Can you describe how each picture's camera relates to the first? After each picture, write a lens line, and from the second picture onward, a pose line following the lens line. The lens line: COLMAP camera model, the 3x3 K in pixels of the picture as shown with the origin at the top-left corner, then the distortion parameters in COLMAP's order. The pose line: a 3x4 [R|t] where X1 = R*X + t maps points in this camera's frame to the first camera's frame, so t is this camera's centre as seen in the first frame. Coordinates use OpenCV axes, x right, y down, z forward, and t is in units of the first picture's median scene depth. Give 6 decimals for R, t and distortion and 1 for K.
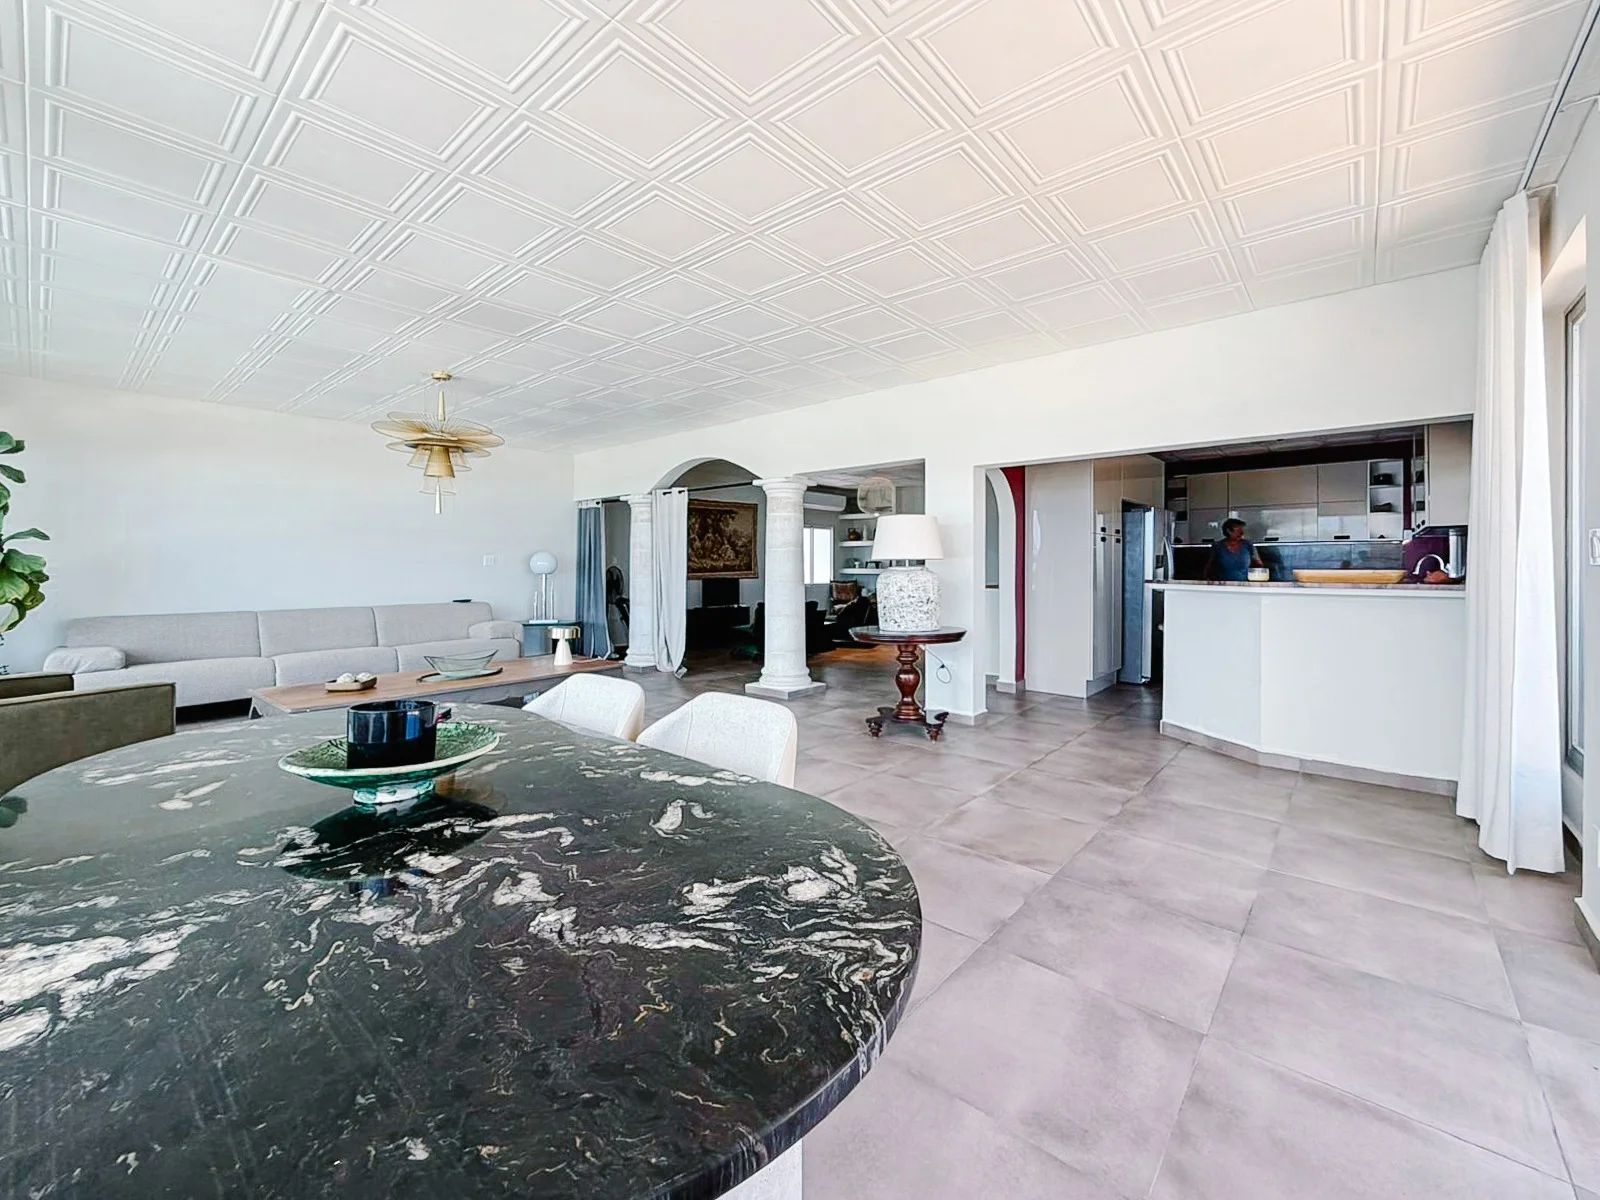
lens RADIAL K [[653.2, 0, 796.2], [0, 653.2, 577.5], [0, 0, 1]] dist [0.033762, -0.000025]
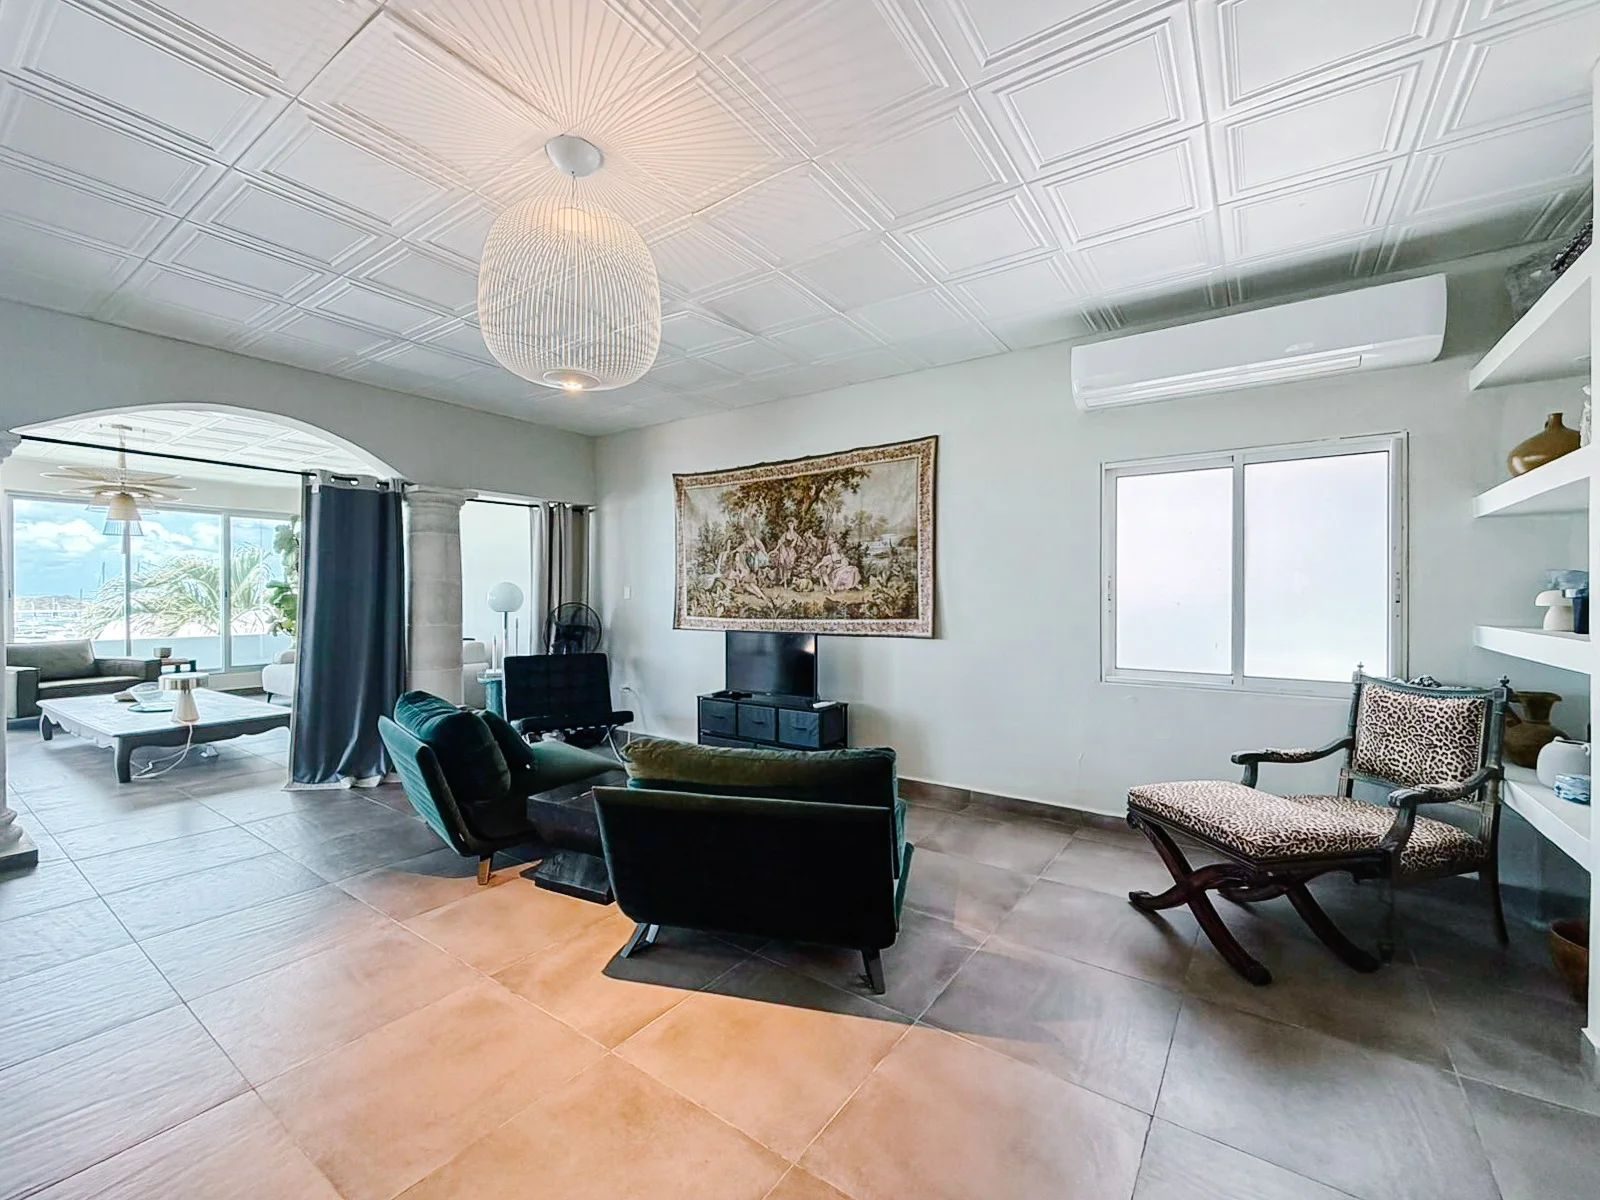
lens RADIAL K [[659.8, 0, 789.6], [0, 659.8, 600.3], [0, 0, 1]] dist [-0.000706, -0.000179]
pose [[0.100610, 0.000152, -0.994926, 0.308026], [-0.027078, 0.999630, -0.002586, -0.018399], [0.994557, 0.027201, 0.100577, 0.917244]]
